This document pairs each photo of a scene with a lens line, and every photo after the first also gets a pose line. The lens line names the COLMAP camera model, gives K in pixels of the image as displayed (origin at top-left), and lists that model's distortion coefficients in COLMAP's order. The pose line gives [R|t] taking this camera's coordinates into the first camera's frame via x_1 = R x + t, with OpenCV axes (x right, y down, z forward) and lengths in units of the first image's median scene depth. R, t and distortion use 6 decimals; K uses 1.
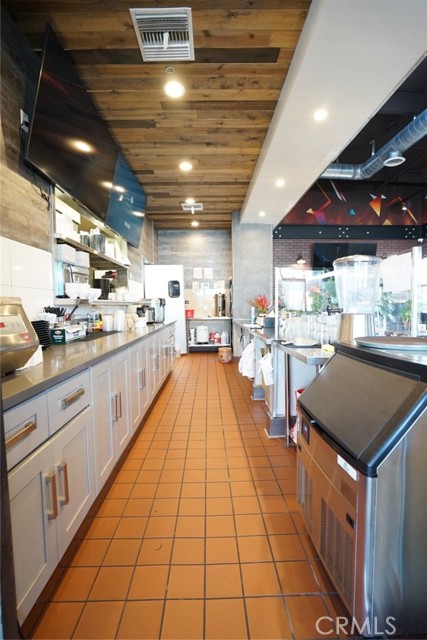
lens RADIAL K [[291.1, 0, 213.5], [0, 291.1, 320.0], [0, 0, 1]] dist [-0.036821, 0.001127]
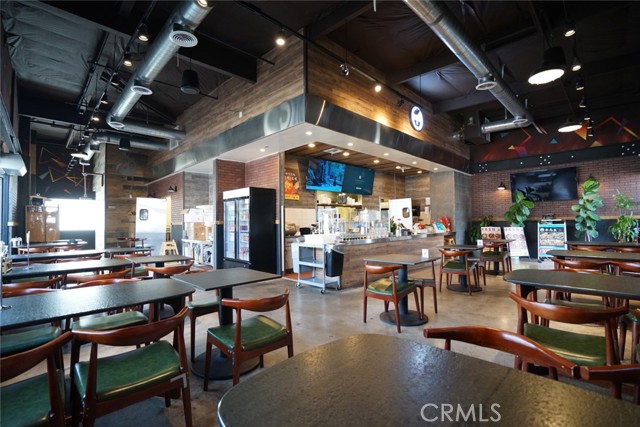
lens RADIAL K [[291.1, 0, 320.0], [0, 291.1, 213.5], [0, 0, 1]] dist [-0.036821, 0.001127]
pose [[0.687723, -0.020950, -0.725671, 0.657763], [-0.031125, 0.997814, -0.058304, 0.010701], [0.725306, 0.062684, 0.685567, -0.451288]]
